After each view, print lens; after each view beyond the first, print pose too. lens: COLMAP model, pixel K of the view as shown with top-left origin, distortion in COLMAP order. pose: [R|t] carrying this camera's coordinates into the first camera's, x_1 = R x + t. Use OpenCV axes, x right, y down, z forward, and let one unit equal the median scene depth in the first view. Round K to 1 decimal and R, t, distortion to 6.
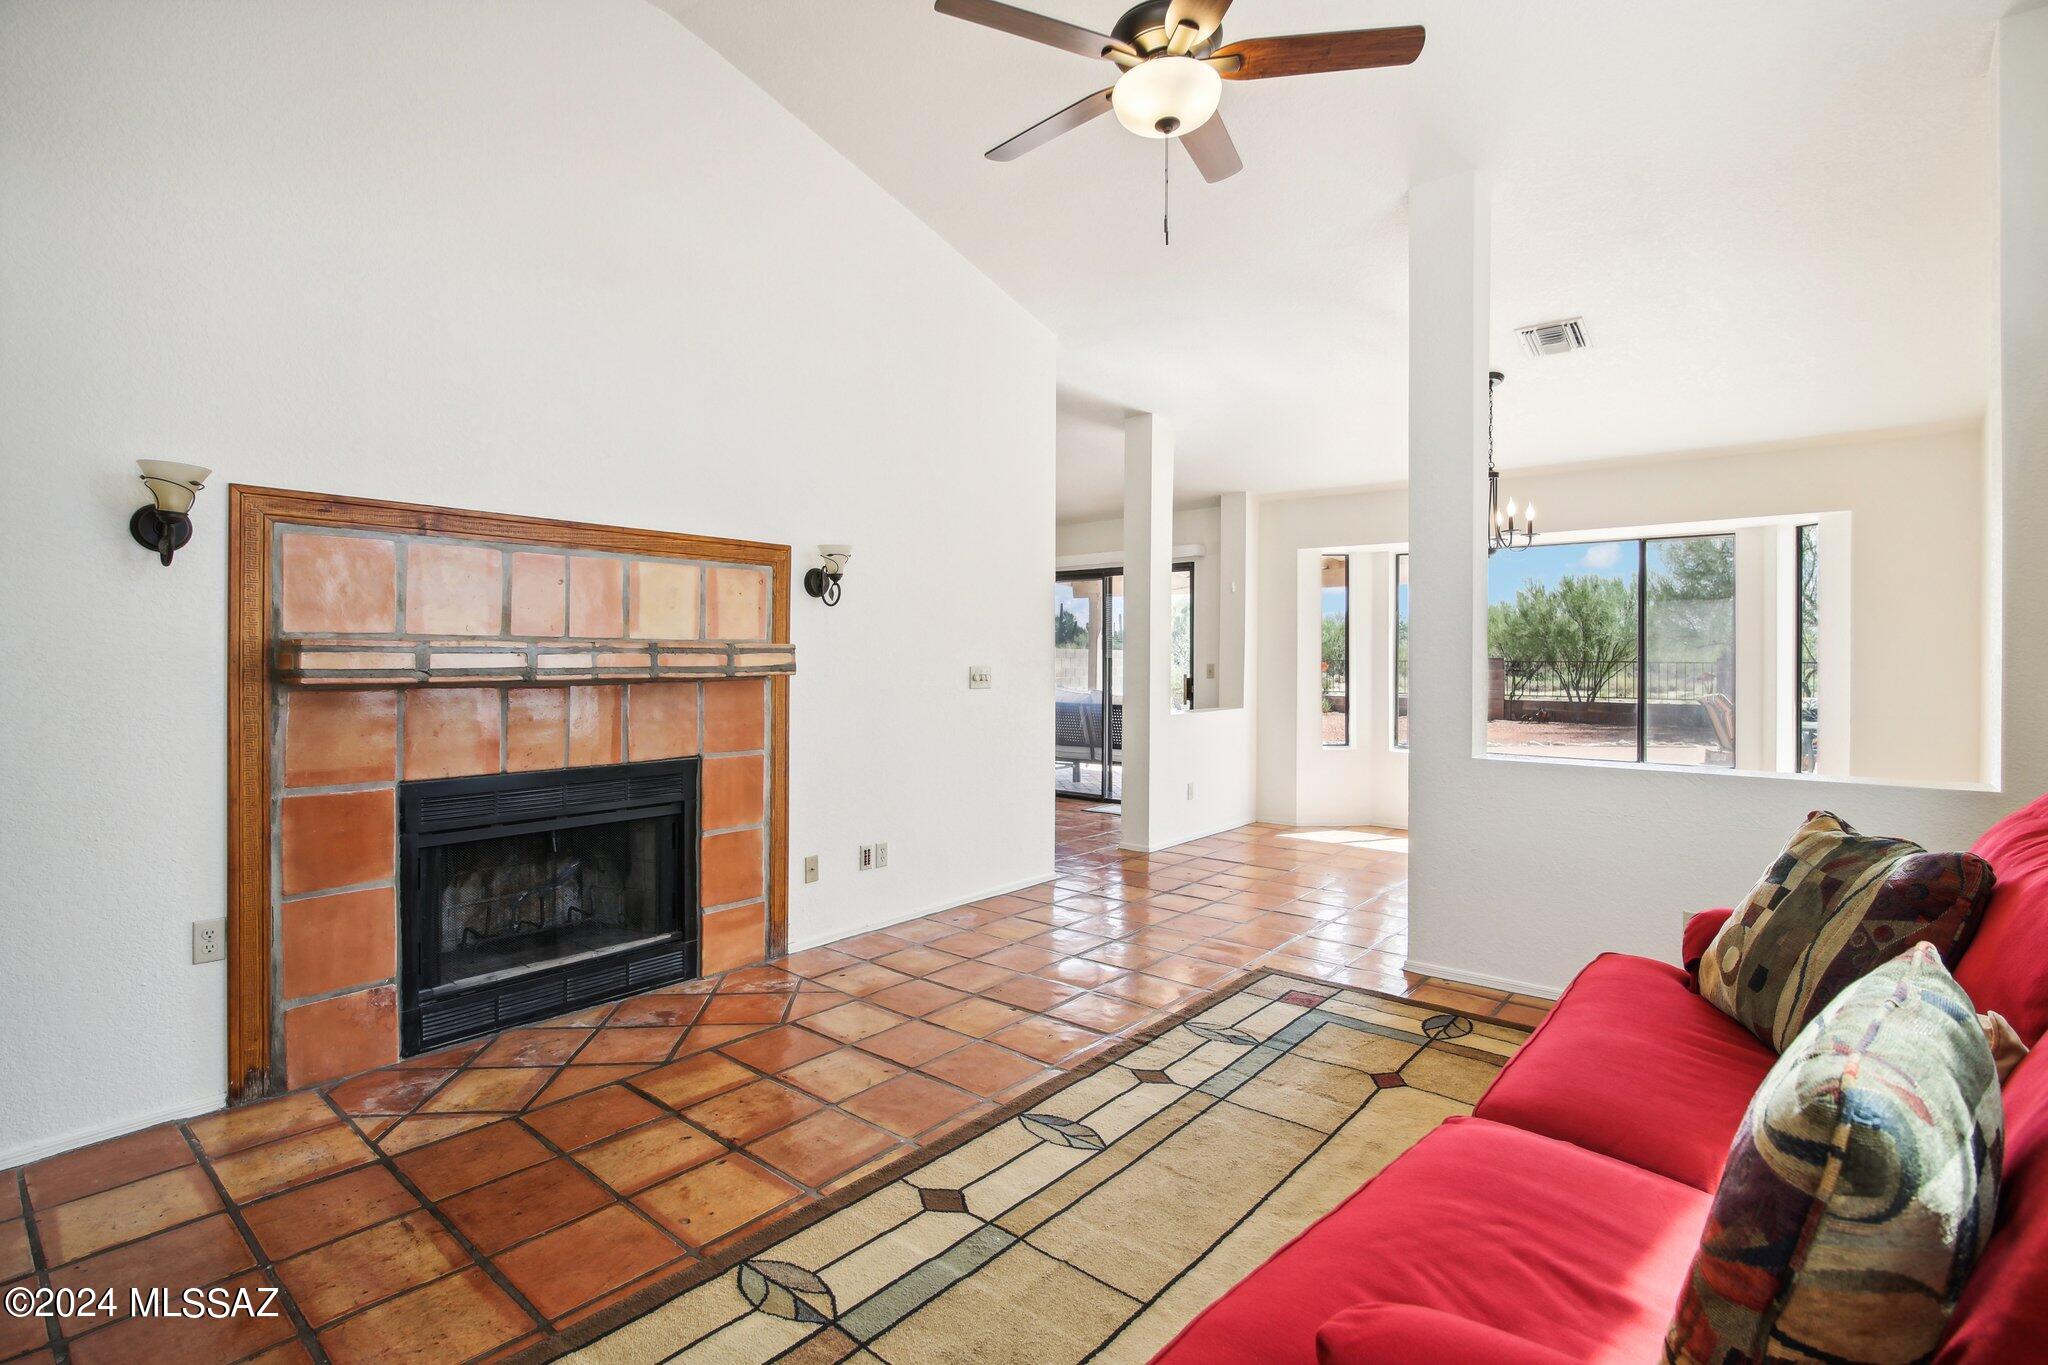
lens RADIAL K [[968.4, 0, 1035.6], [0, 968.4, 652.3], [0, 0, 1]] dist [-0.012947, 0.003160]
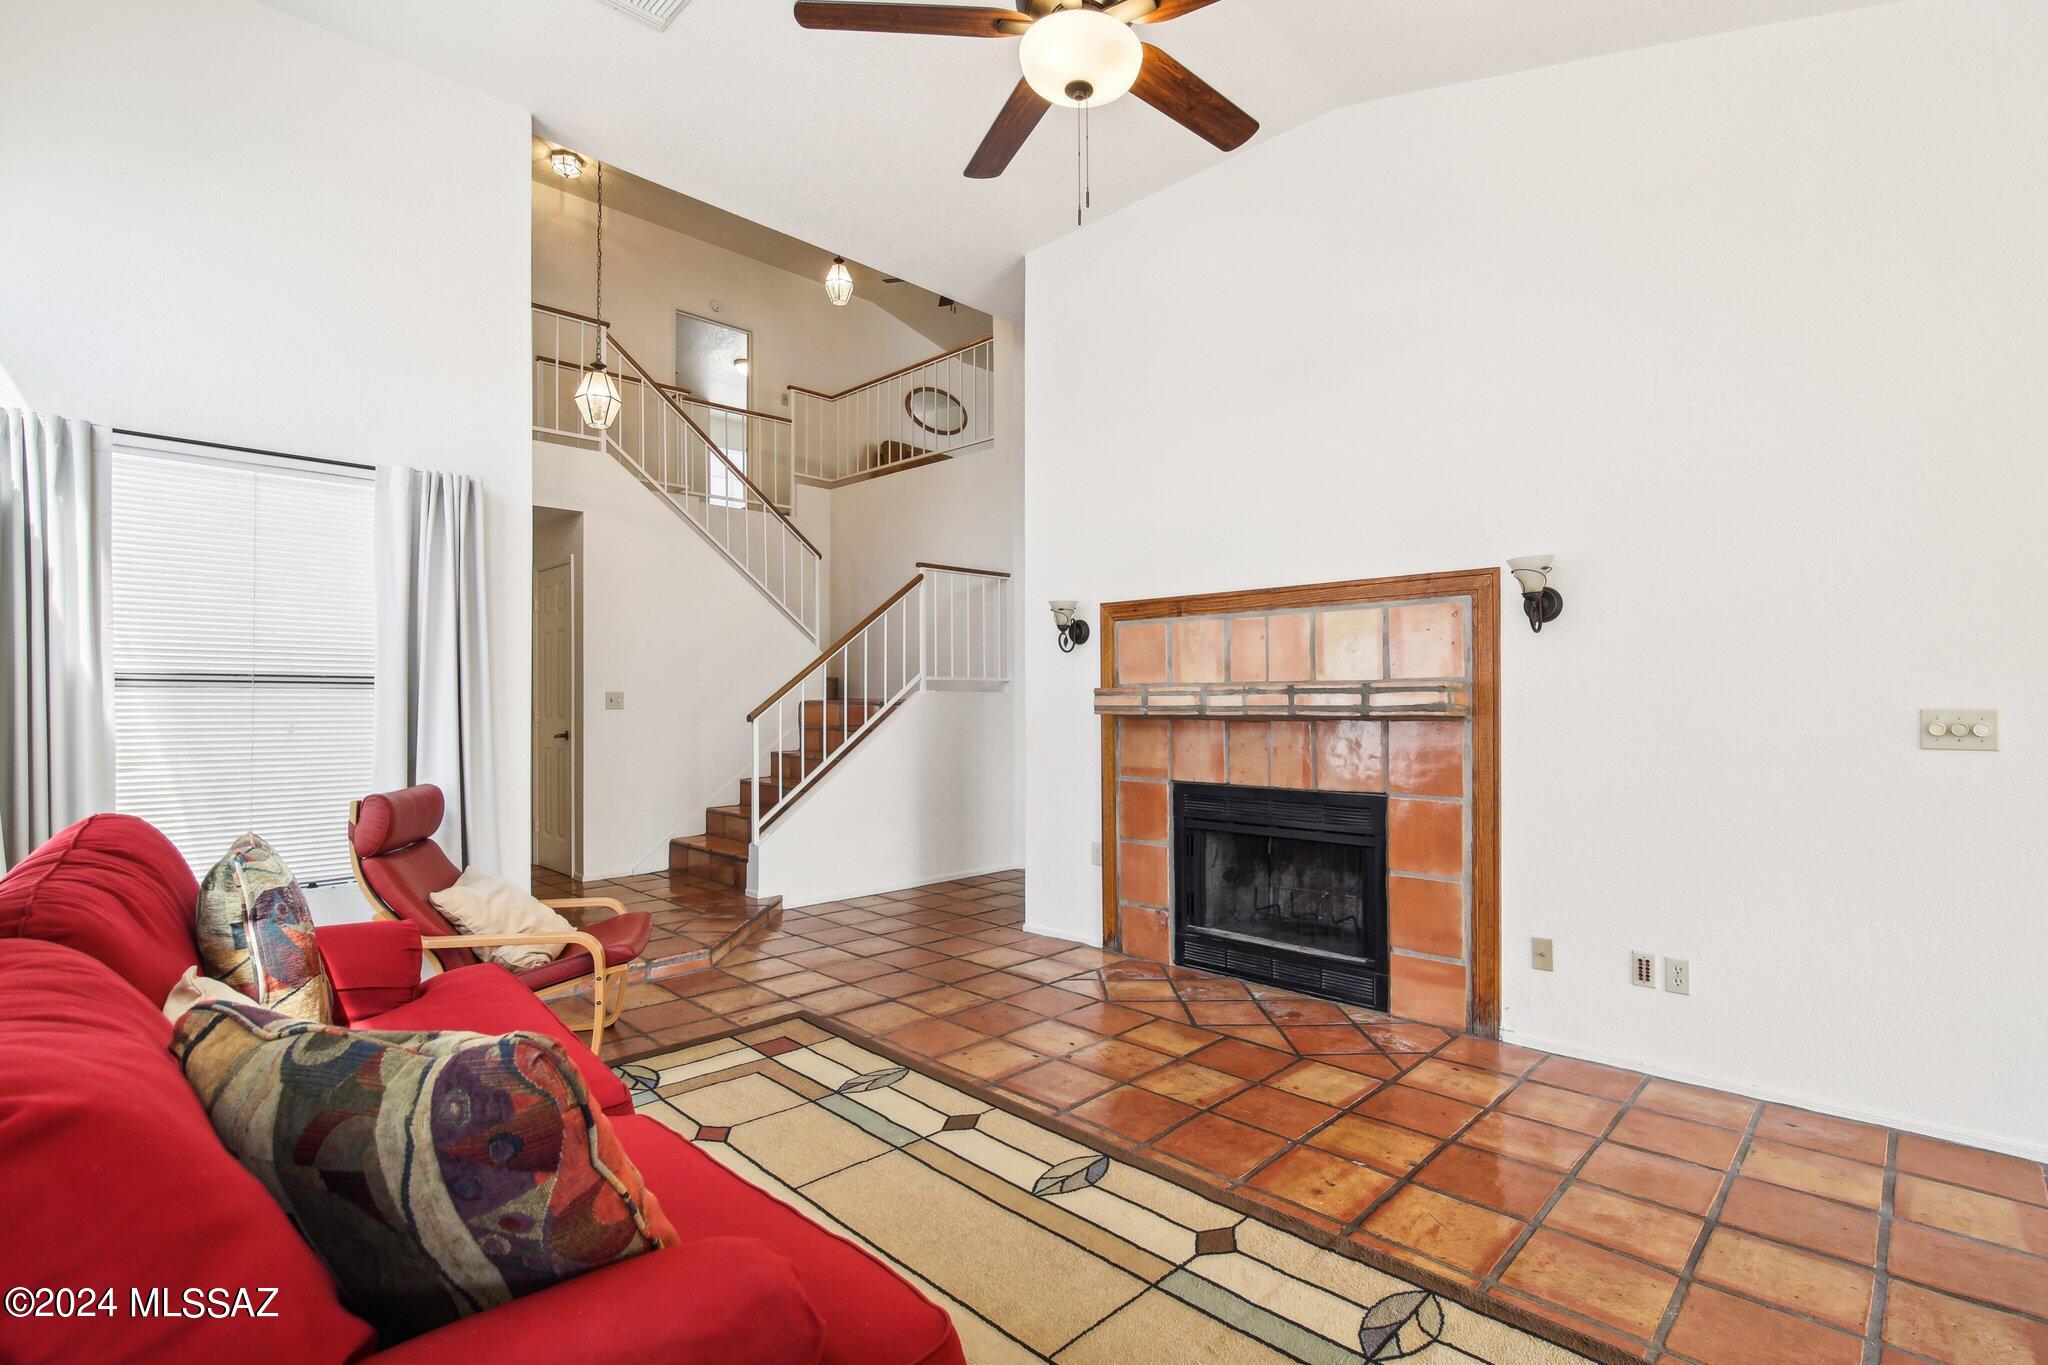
lens RADIAL K [[968.4, 0, 1021.1], [0, 968.4, 688.5], [0, 0, 1]] dist [-0.012947, 0.003160]
pose [[-0.091418, -0.015887, -0.995686, 0.818070], [0.008847, 0.999820, -0.016765, 0.011721], [0.995773, -0.010342, -0.091261, 0.835028]]
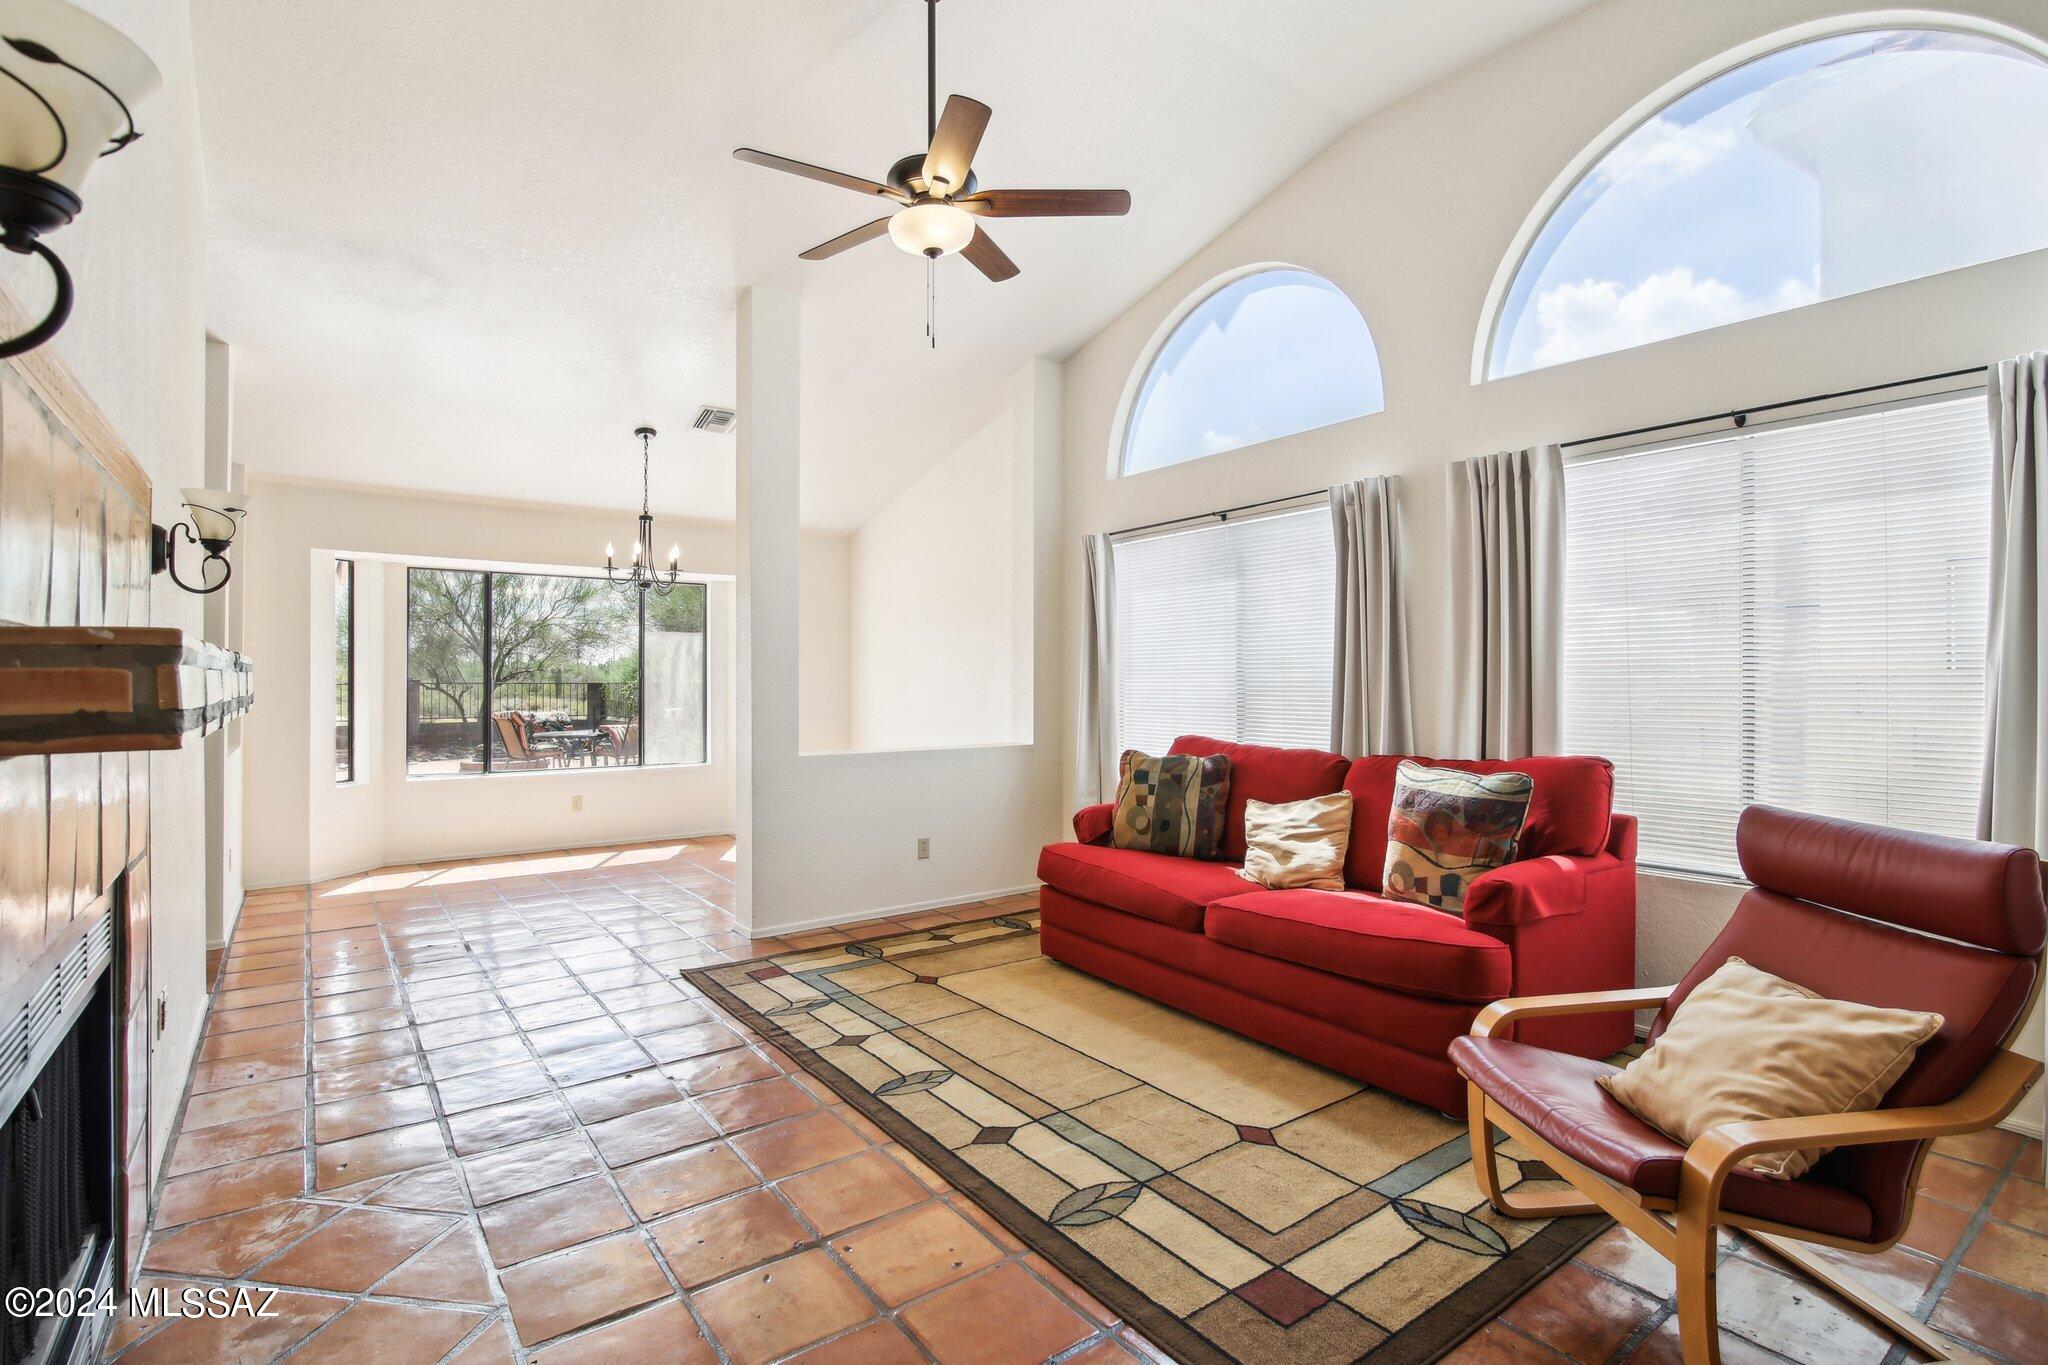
lens RADIAL K [[968.4, 0, 1028.1], [0, 968.4, 682.5], [0, 0, 1]] dist [-0.012947, 0.003160]
pose [[0.239498, -0.007103, 0.970871, -0.856035], [-0.002097, 0.999967, 0.007833, 0.002375], [-0.970895, -0.003912, 0.239475, 0.472321]]
